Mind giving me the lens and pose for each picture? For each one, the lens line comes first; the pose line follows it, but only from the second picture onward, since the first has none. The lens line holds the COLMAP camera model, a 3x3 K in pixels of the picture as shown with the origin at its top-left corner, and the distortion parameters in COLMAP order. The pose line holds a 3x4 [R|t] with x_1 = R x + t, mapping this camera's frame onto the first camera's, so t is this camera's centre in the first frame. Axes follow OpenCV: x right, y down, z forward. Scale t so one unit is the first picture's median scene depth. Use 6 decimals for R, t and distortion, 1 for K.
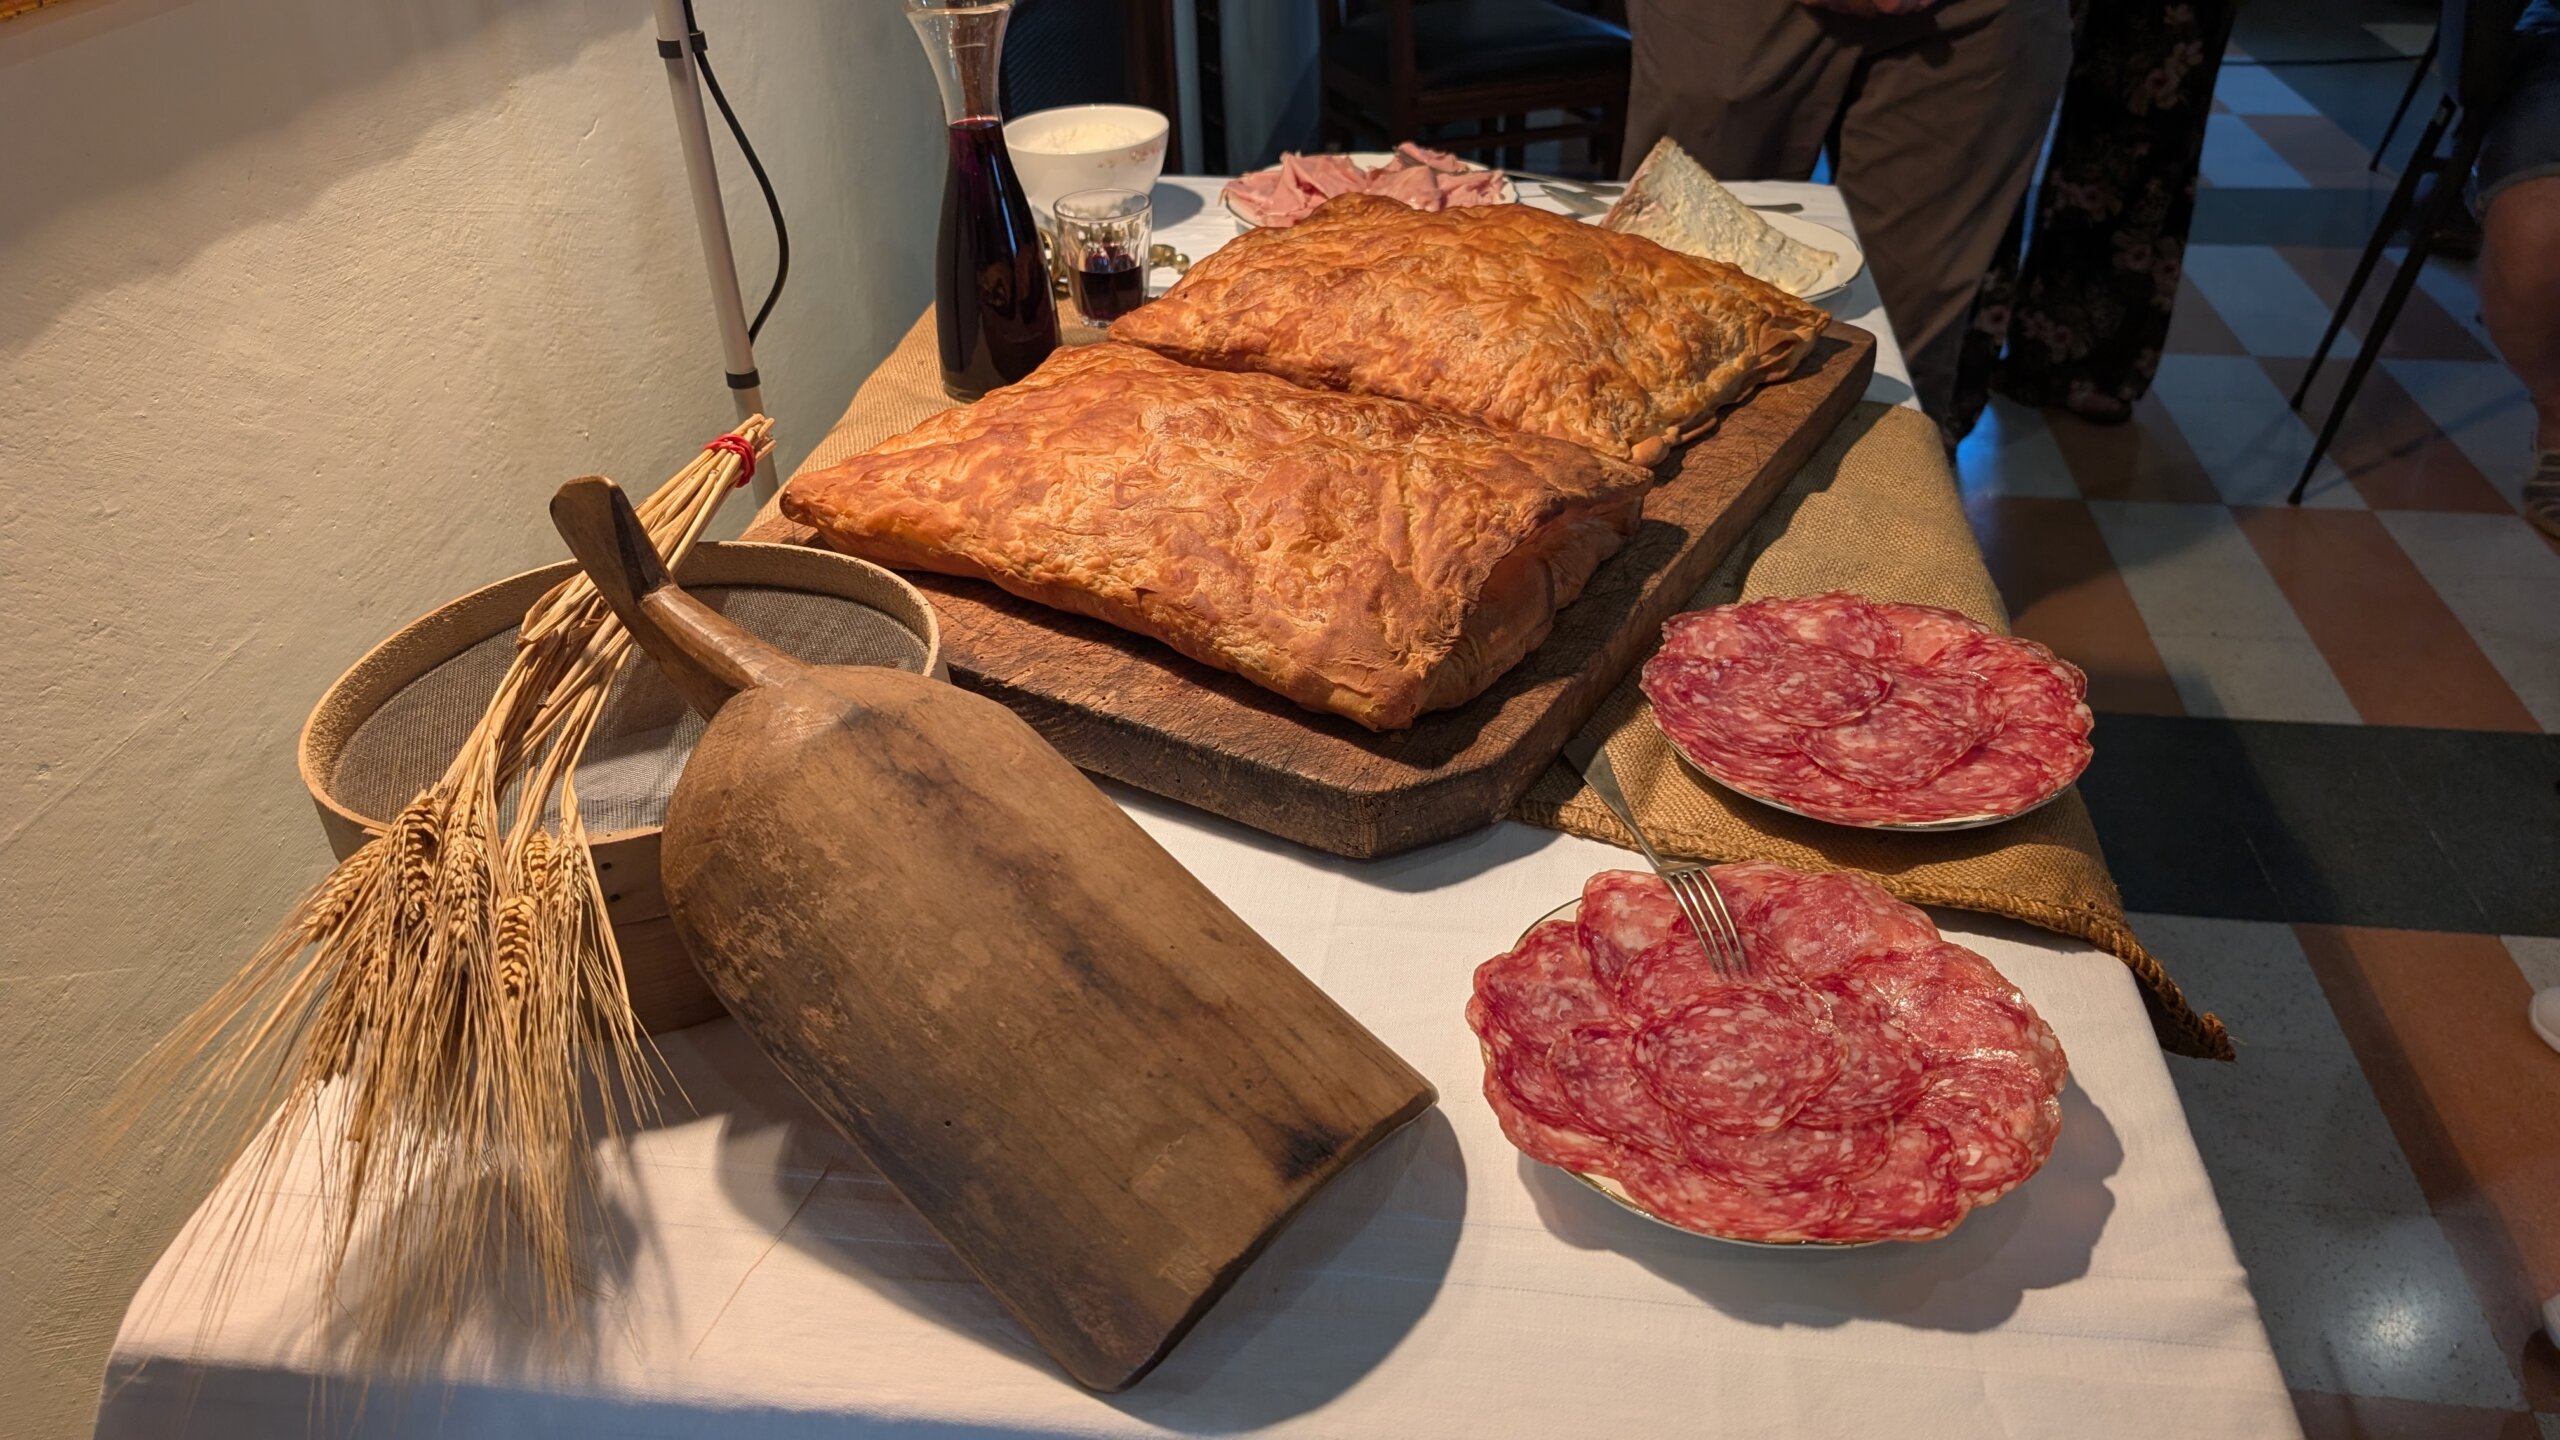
lens RADIAL K [[1878.5, 0, 1296.6], [0, 1878.5, 712.6], [0, 0, 1]] dist [0.014701, -0.030254]
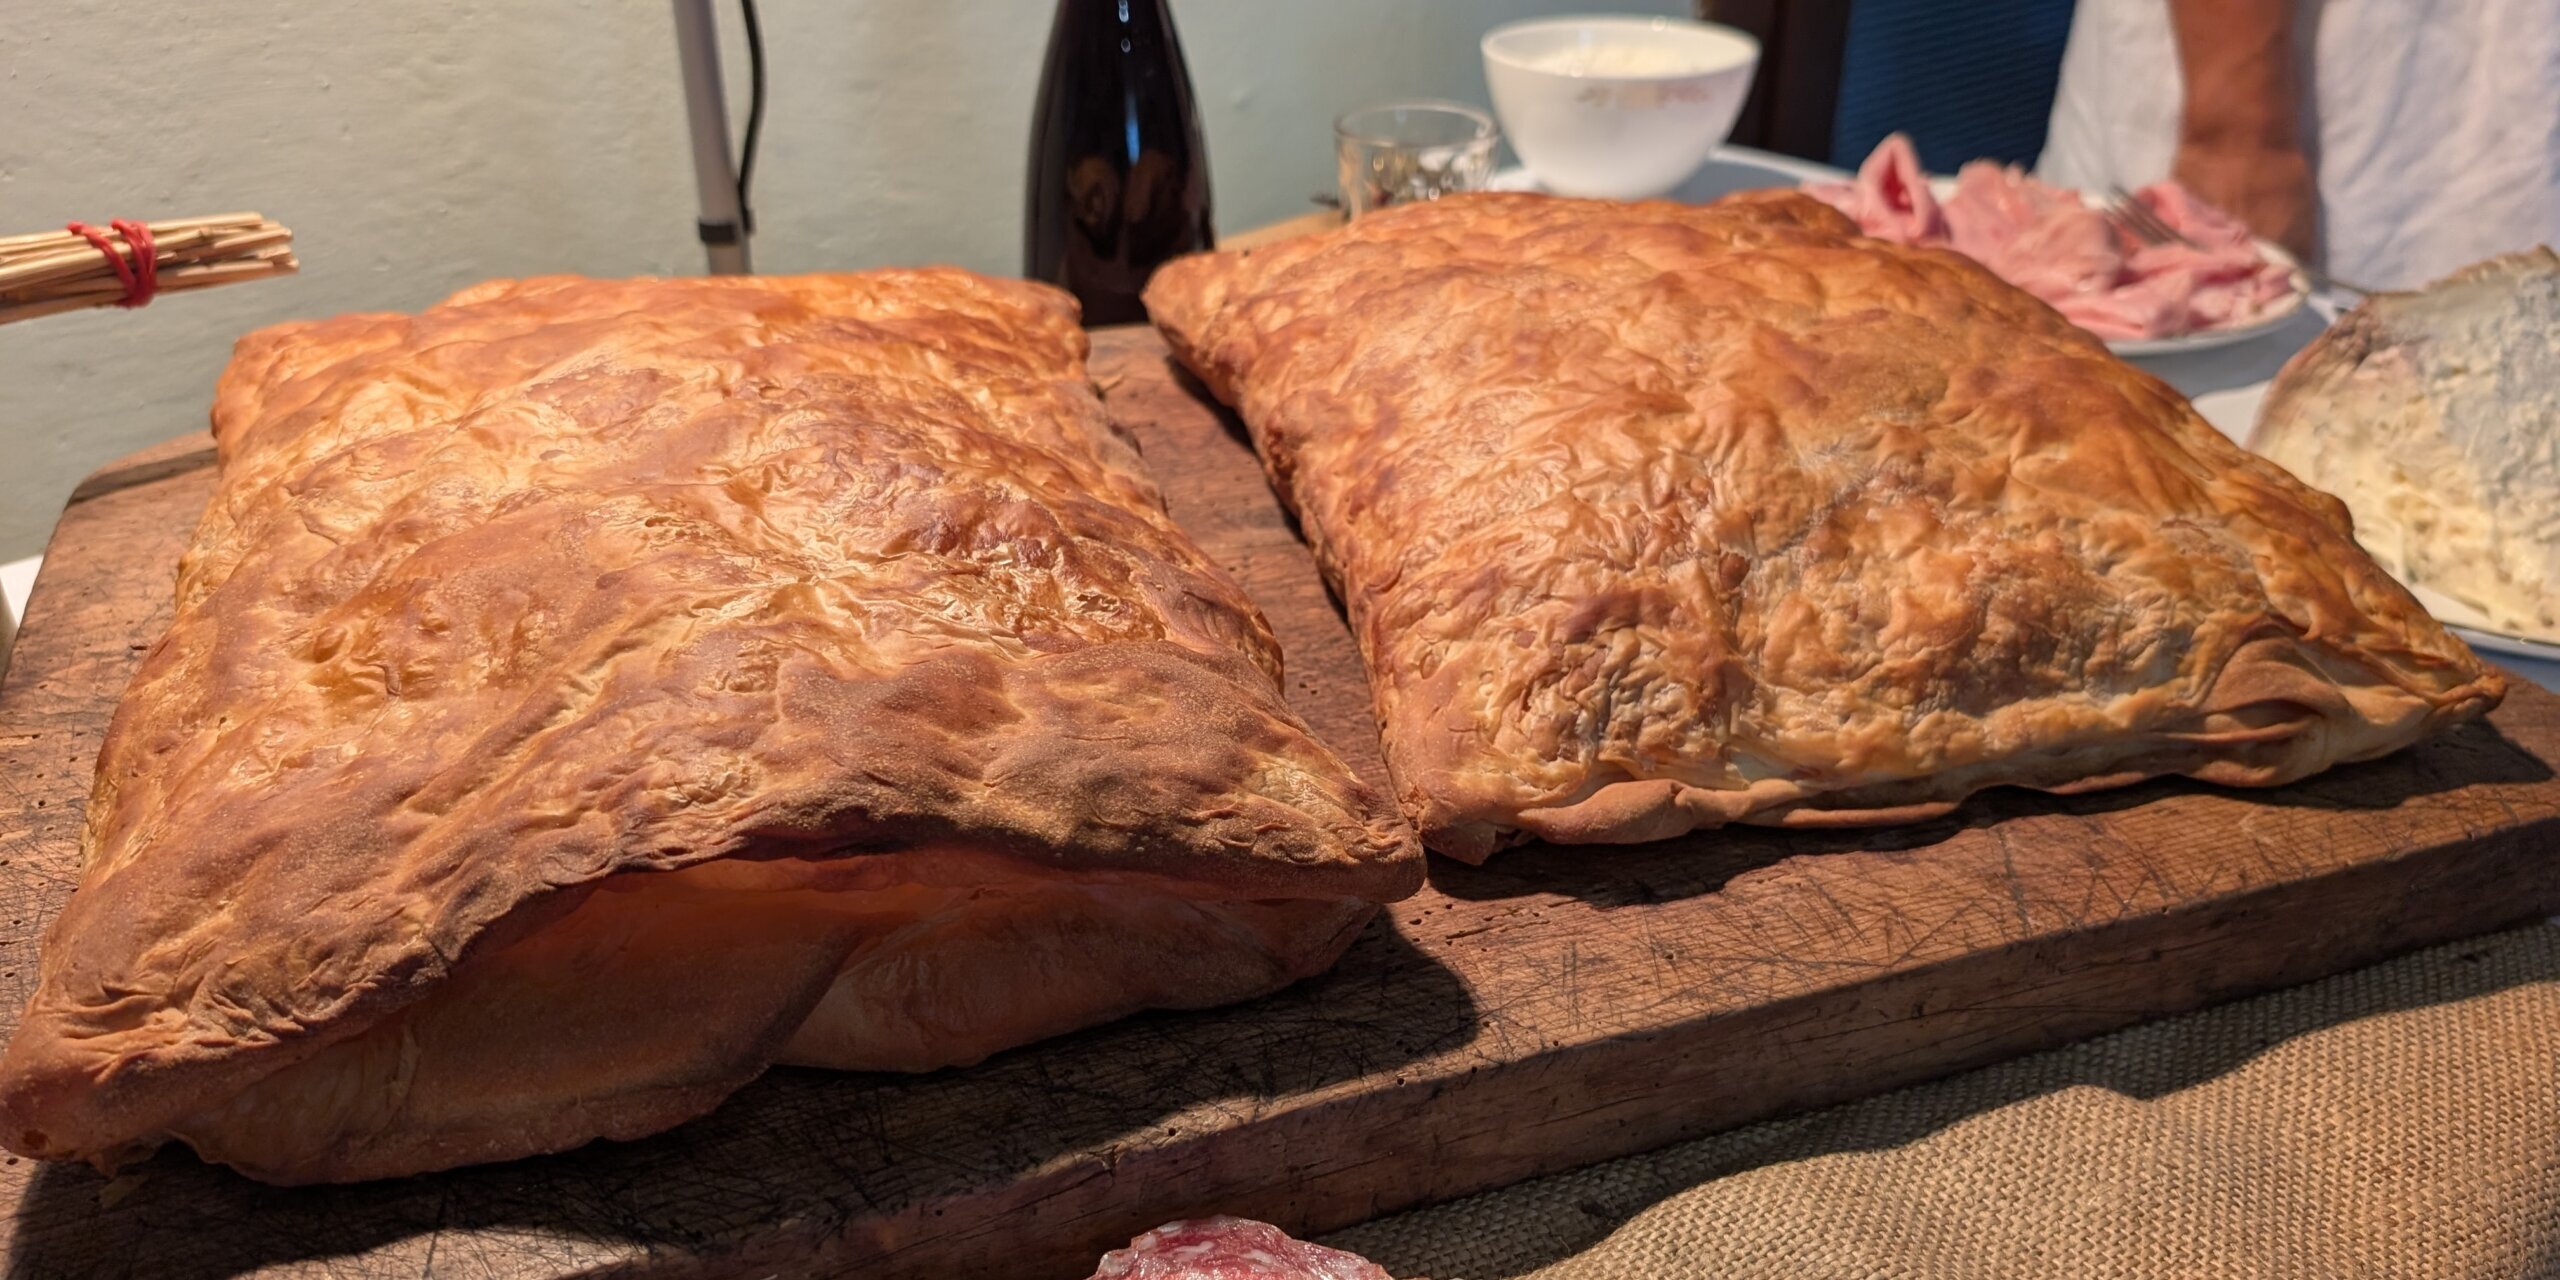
lens RADIAL K [[2060.2, 0, 1286.2], [0, 2060.2, 653.7], [0, 0, 1]] dist [-0.012634, -0.015677]
pose [[0.768653, 0.329915, -0.548022, 0.347058], [-0.363951, 0.930104, 0.049457, -0.159269], [0.526035, 0.161438, 0.835000, 0.561452]]
